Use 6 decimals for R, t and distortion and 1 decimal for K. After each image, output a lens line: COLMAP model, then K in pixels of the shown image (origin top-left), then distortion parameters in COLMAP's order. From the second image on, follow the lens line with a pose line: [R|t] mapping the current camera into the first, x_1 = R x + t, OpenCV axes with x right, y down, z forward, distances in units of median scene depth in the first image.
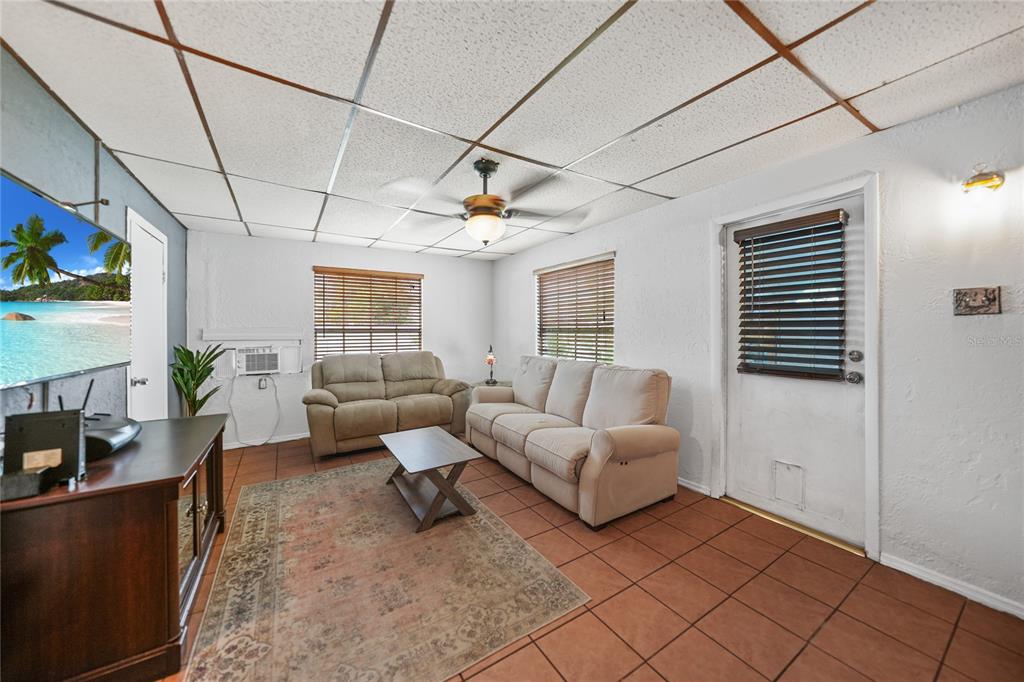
lens RADIAL K [[356.5, 0, 513.3], [0, 356.5, 334.3], [0, 0, 1]] dist [-0.006976, 0.000132]
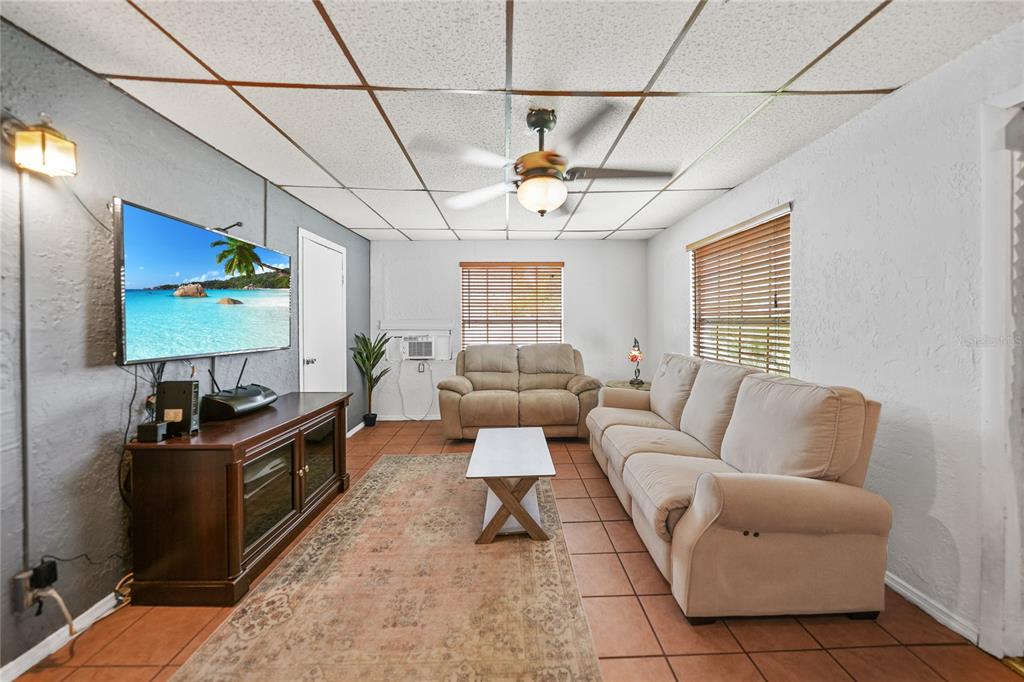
lens RADIAL K [[364.2, 0, 509.1], [0, 364.2, 325.3], [0, 0, 1]] dist [-0.021503, 0.006111]
pose [[0.861385, 0.005022, -0.507929, 0.230957], [-0.004995, 0.999987, 0.001416, -0.002653], [0.507929, 0.001317, 0.861398, 0.209344]]
